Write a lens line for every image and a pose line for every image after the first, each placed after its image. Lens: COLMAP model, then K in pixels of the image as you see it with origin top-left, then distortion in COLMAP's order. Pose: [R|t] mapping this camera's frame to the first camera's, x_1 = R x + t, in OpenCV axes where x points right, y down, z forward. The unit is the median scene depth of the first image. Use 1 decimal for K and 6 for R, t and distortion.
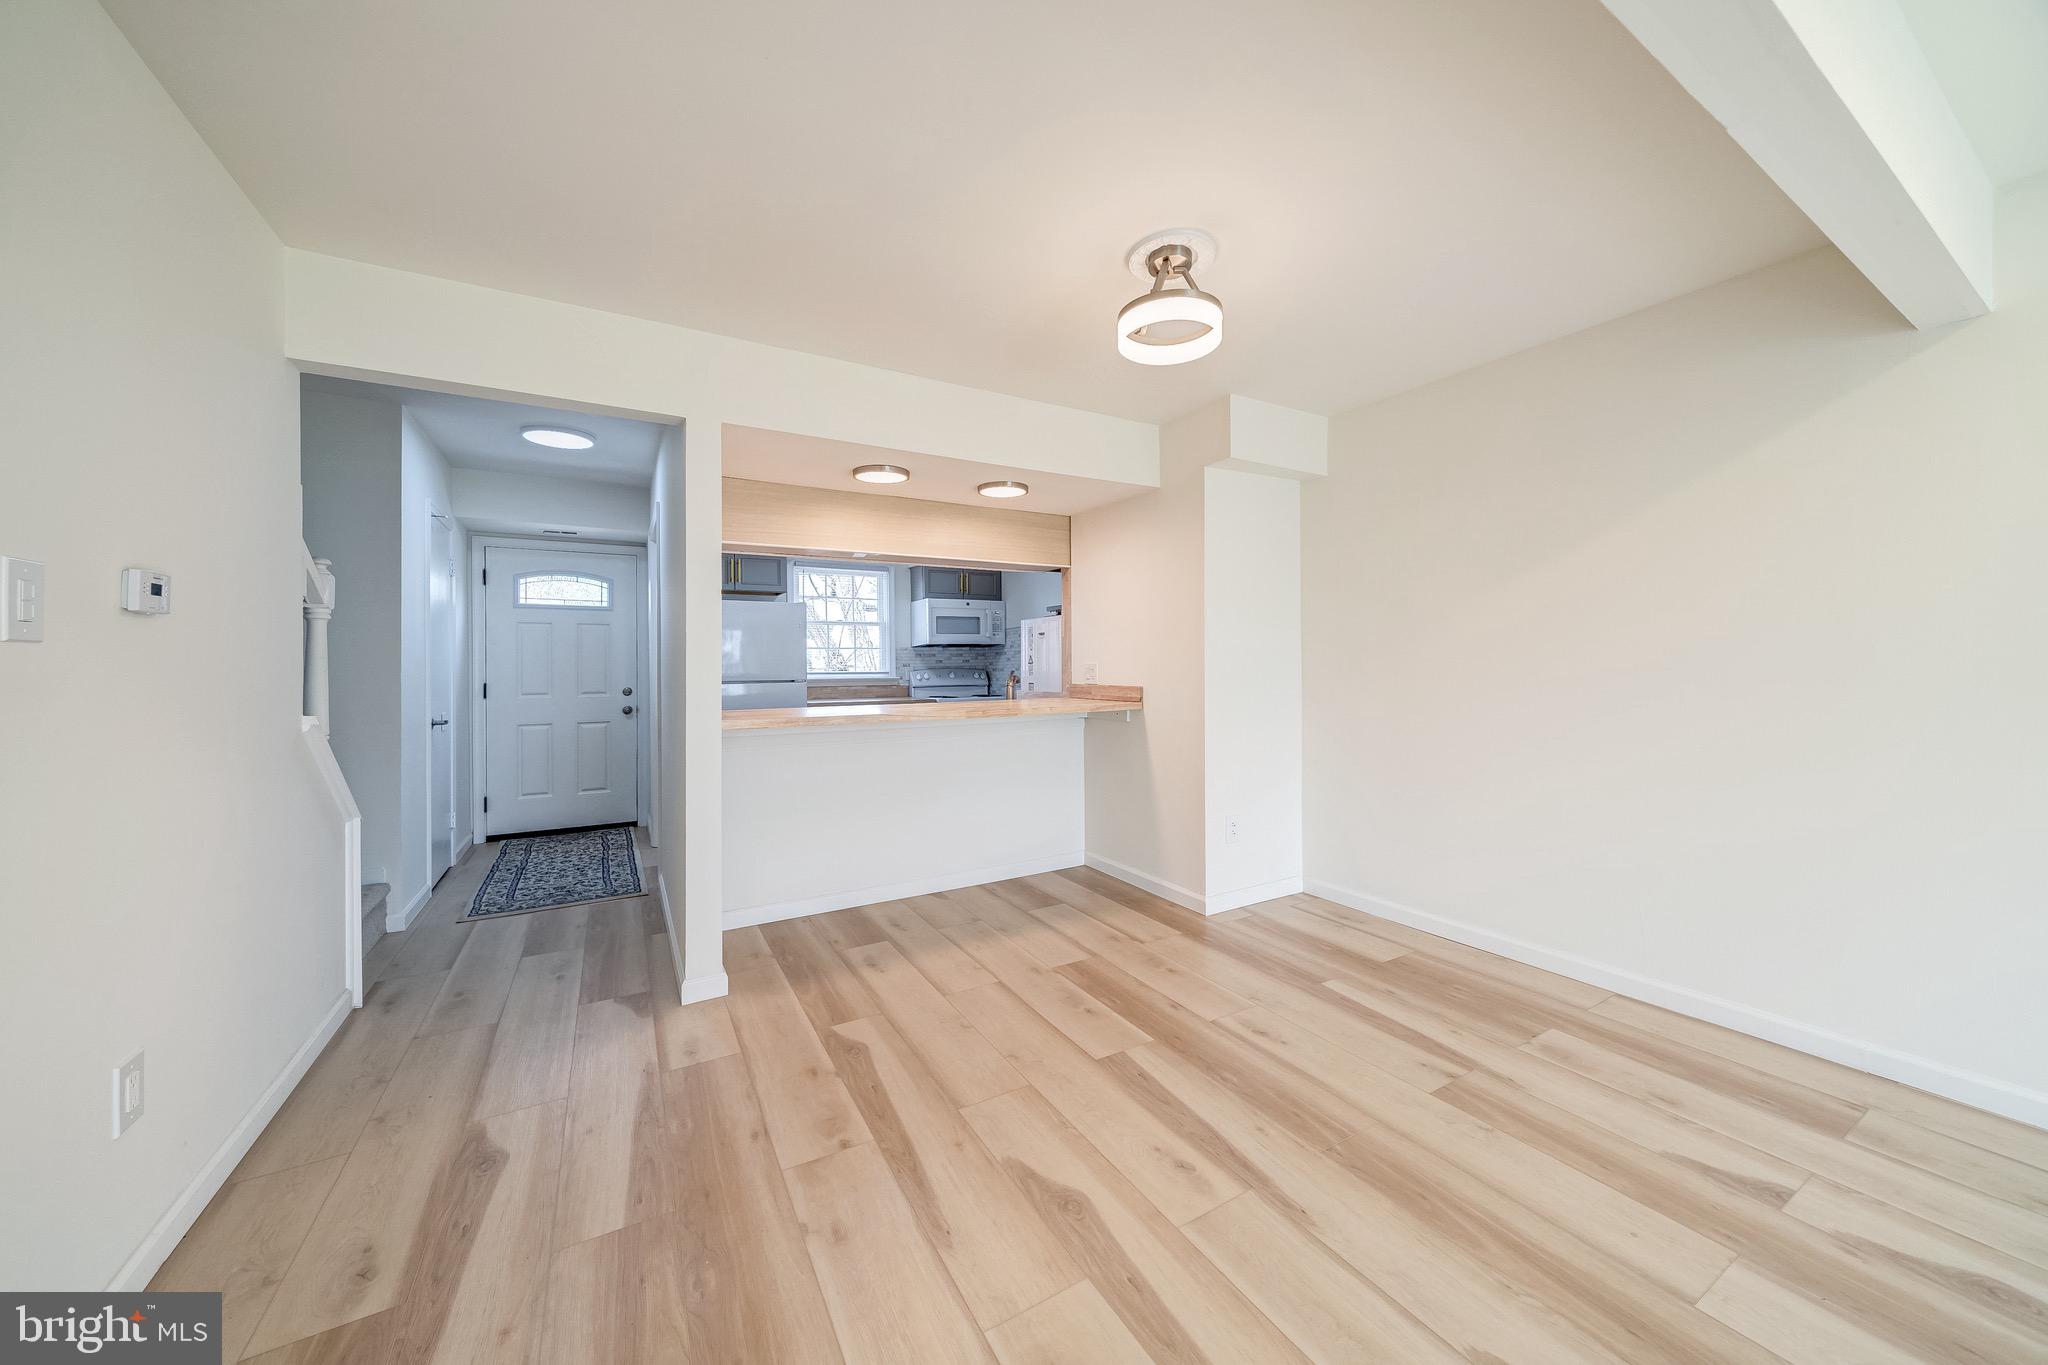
lens RADIAL K [[721.8, 0, 1025.1], [0, 721.8, 656.9], [0, 0, 1]] dist [-0.011211, 0.001463]
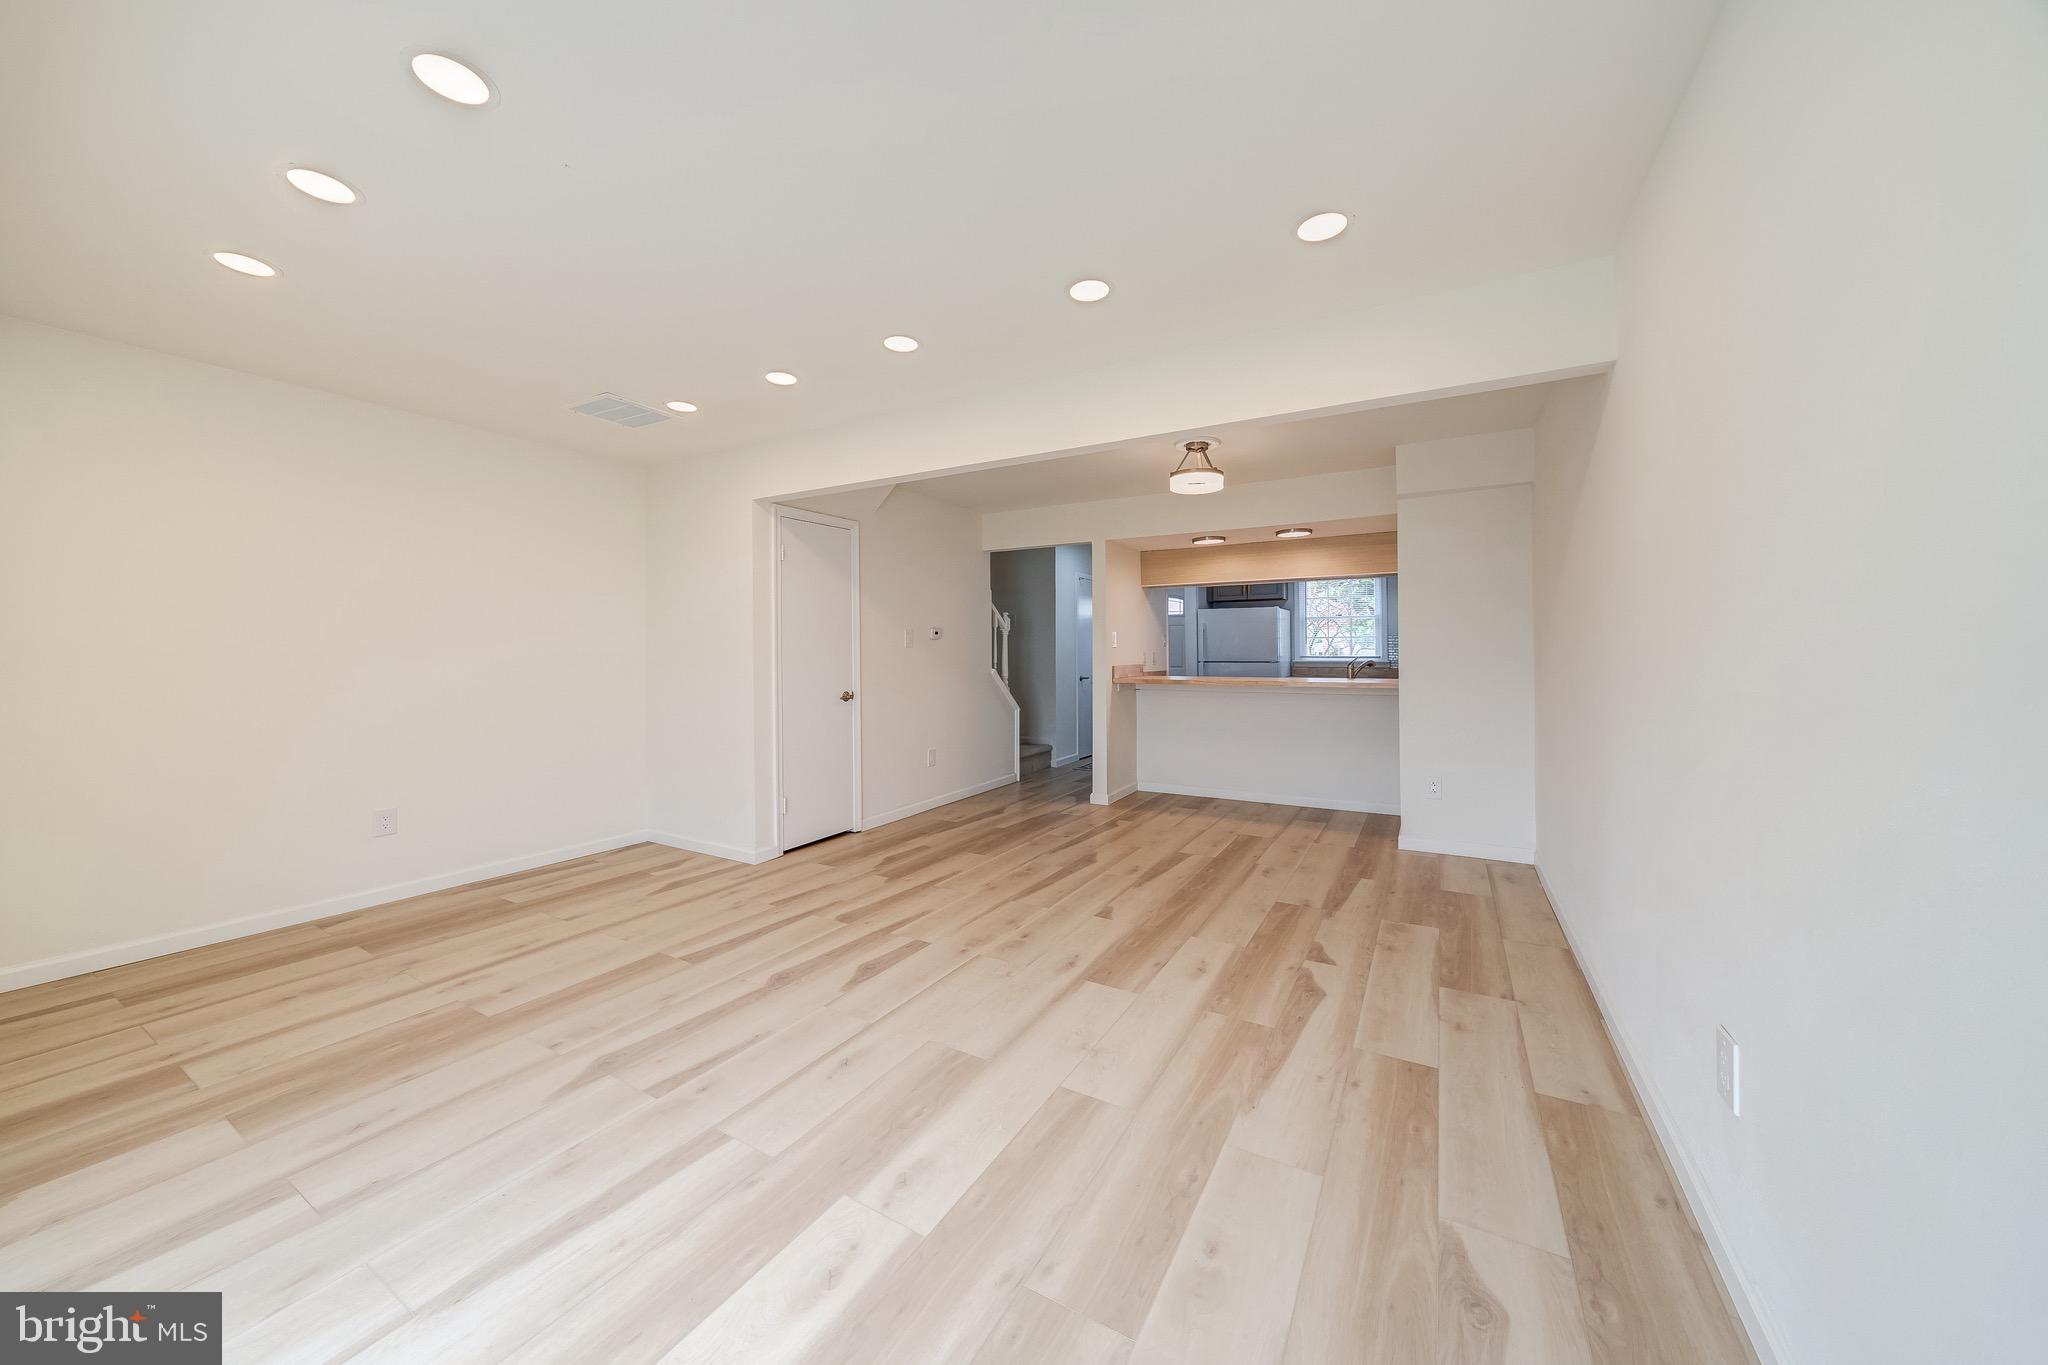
lens RADIAL K [[721.8, 0, 1000.7], [0, 721.8, 646.2], [0, 0, 1]] dist [-0.011211, 0.001463]
pose [[0.481478, 0.002674, -0.876454, 0.825425], [0.008805, 0.999930, 0.007888, -0.017894], [0.876414, -0.011515, 0.481421, -0.202681]]
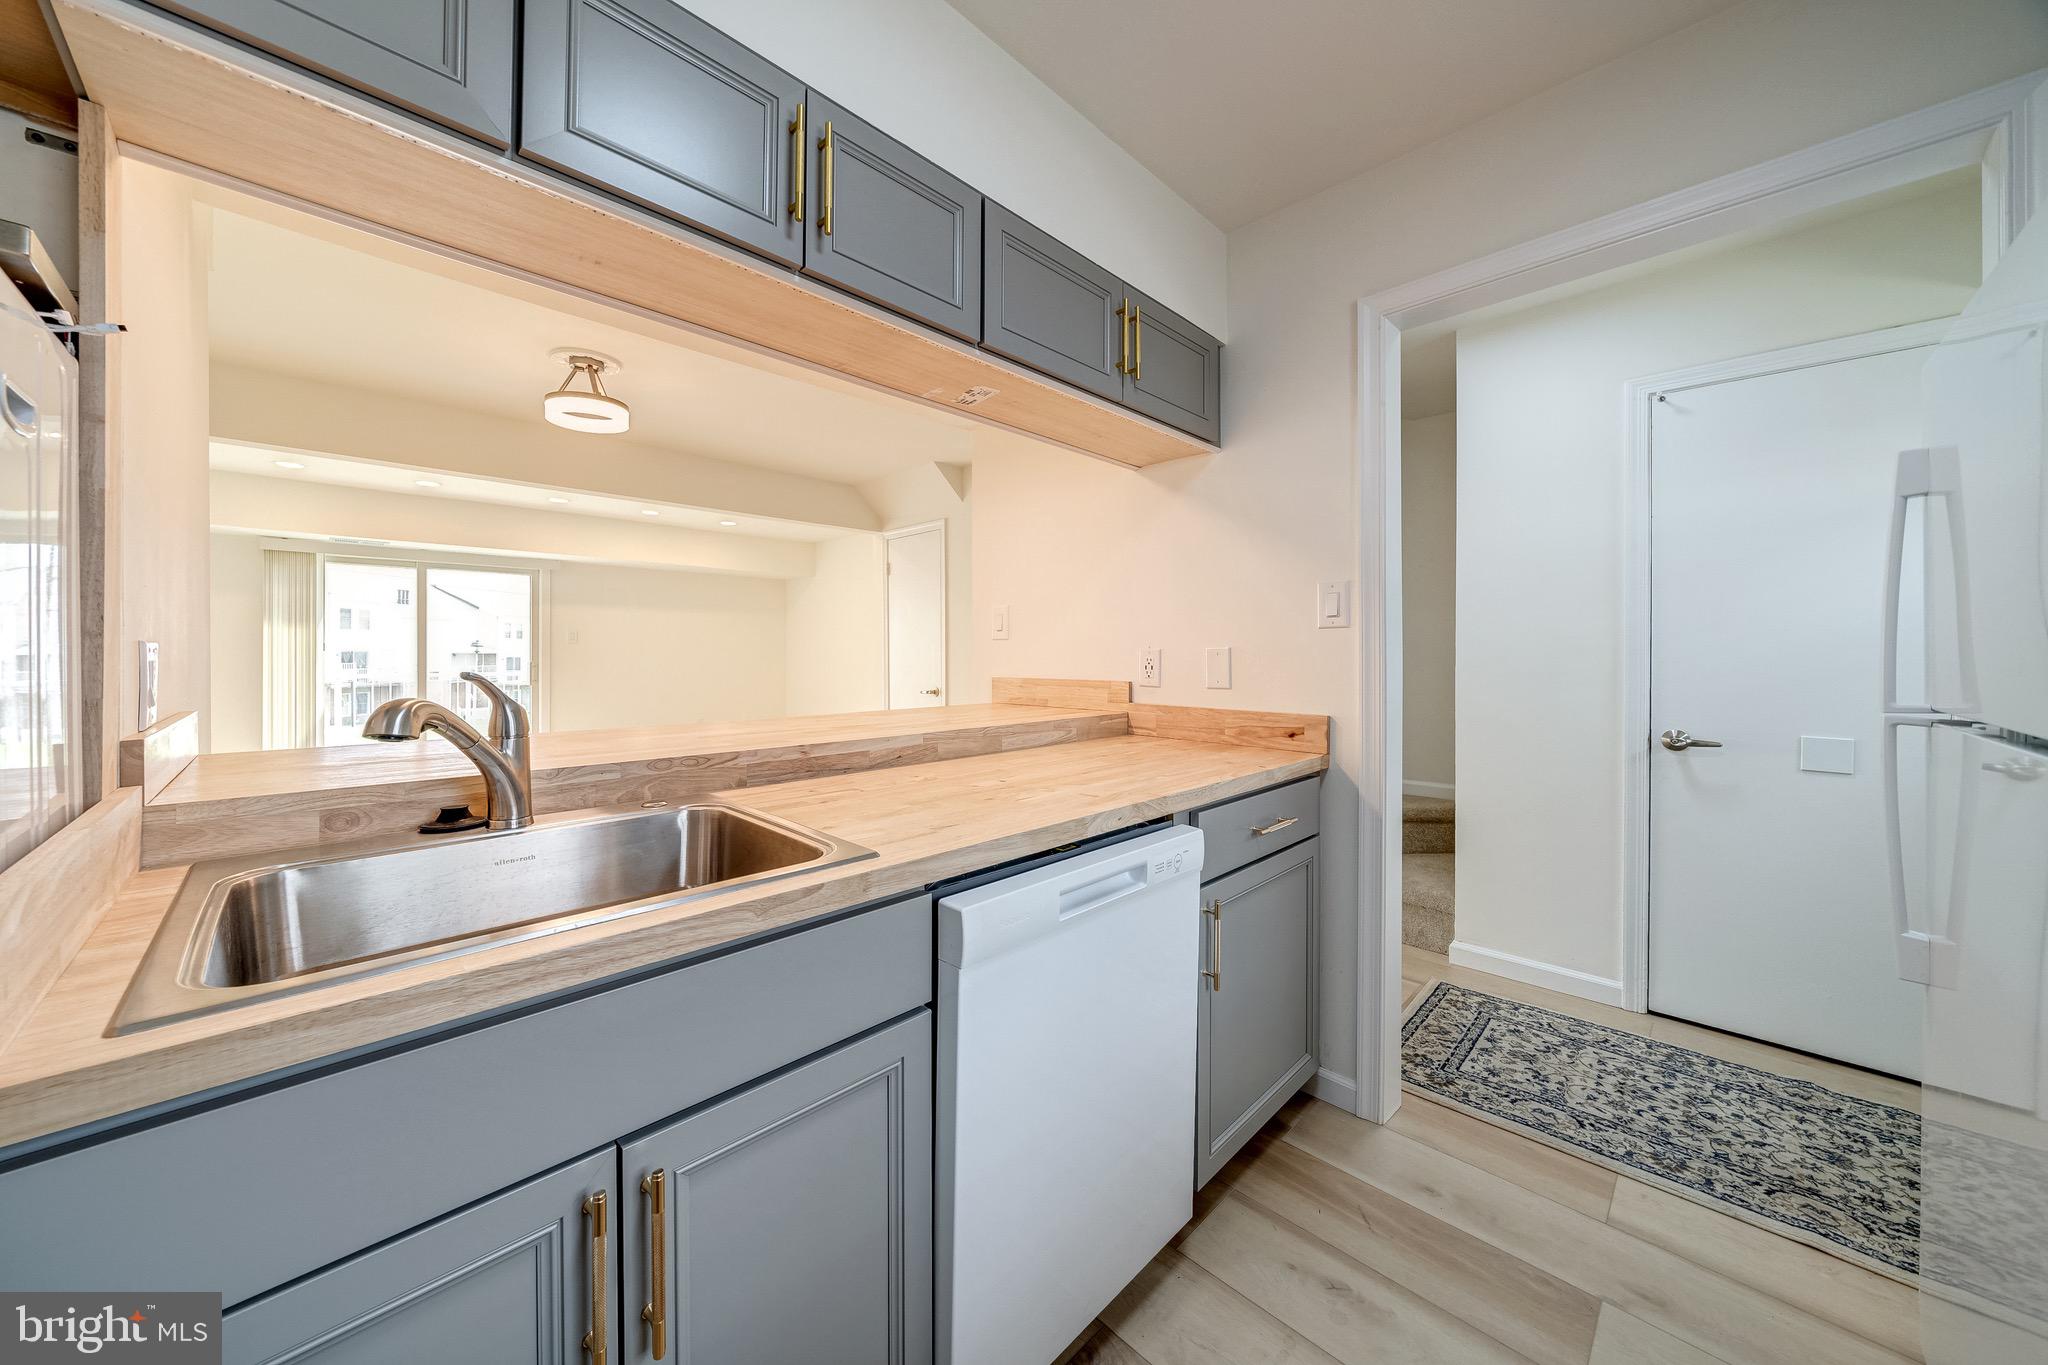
lens RADIAL K [[721.8, 0, 1011.4], [0, 721.8, 650.5], [0, 0, 1]] dist [-0.011211, 0.001463]
pose [[-0.966822, -0.000776, -0.255451, -0.124953], [0.003594, 0.999855, -0.016642, 0.017626], [0.255427, -0.017008, -0.966679, 1.299749]]
